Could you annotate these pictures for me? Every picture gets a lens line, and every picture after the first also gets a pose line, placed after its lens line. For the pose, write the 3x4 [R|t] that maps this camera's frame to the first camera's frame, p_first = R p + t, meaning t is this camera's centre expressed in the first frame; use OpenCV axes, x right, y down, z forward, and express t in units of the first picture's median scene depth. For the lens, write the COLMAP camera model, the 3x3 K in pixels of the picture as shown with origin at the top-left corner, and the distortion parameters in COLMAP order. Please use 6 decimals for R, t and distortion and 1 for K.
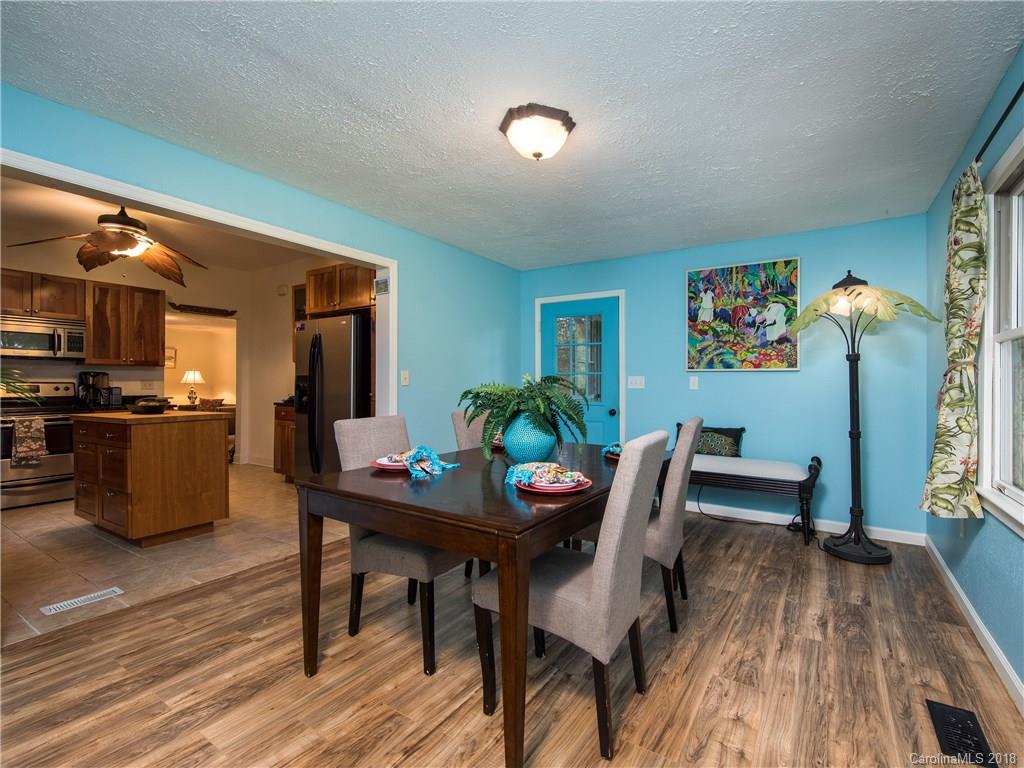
lens RADIAL K [[442.7, 0, 513.2], [0, 442.7, 382.4], [0, 0, 1]] dist [0.001059, -0.000102]
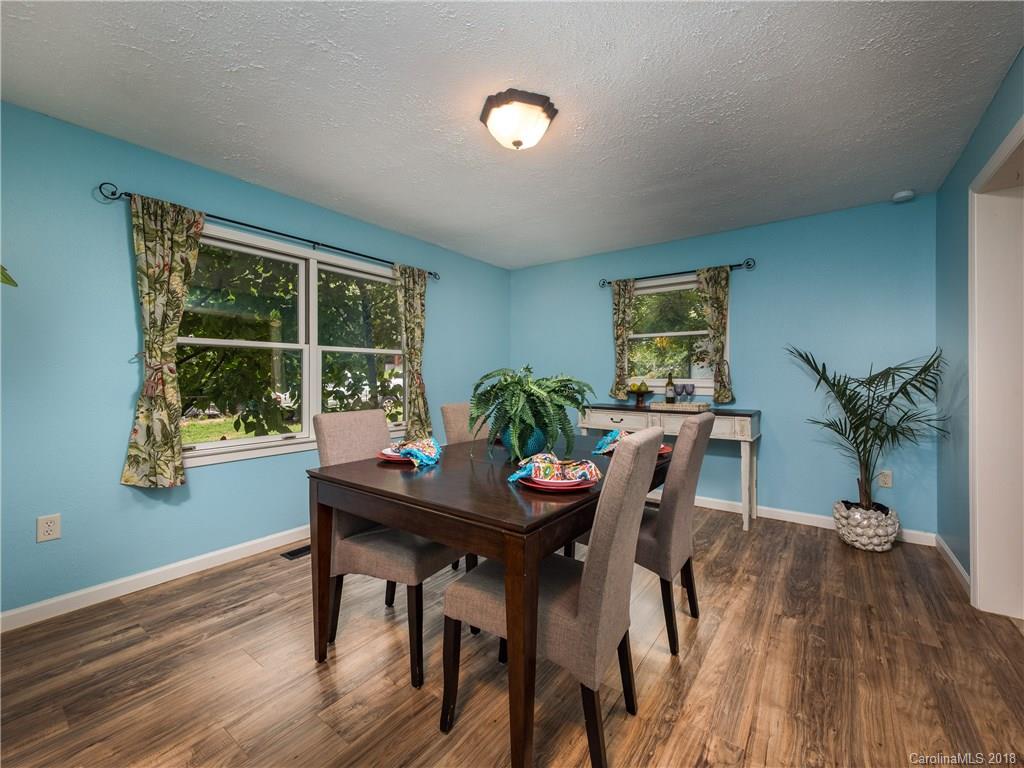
lens RADIAL K [[416.9, 0, 511.1], [0, 416.9, 379.5], [0, 0, 1]] dist [0.009845, -0.000882]
pose [[-0.999915, -0.005533, 0.011802, 0.061682], [-0.005470, 0.999970, 0.005395, 0.011859], [-0.011832, 0.005330, -0.999916, 2.030234]]
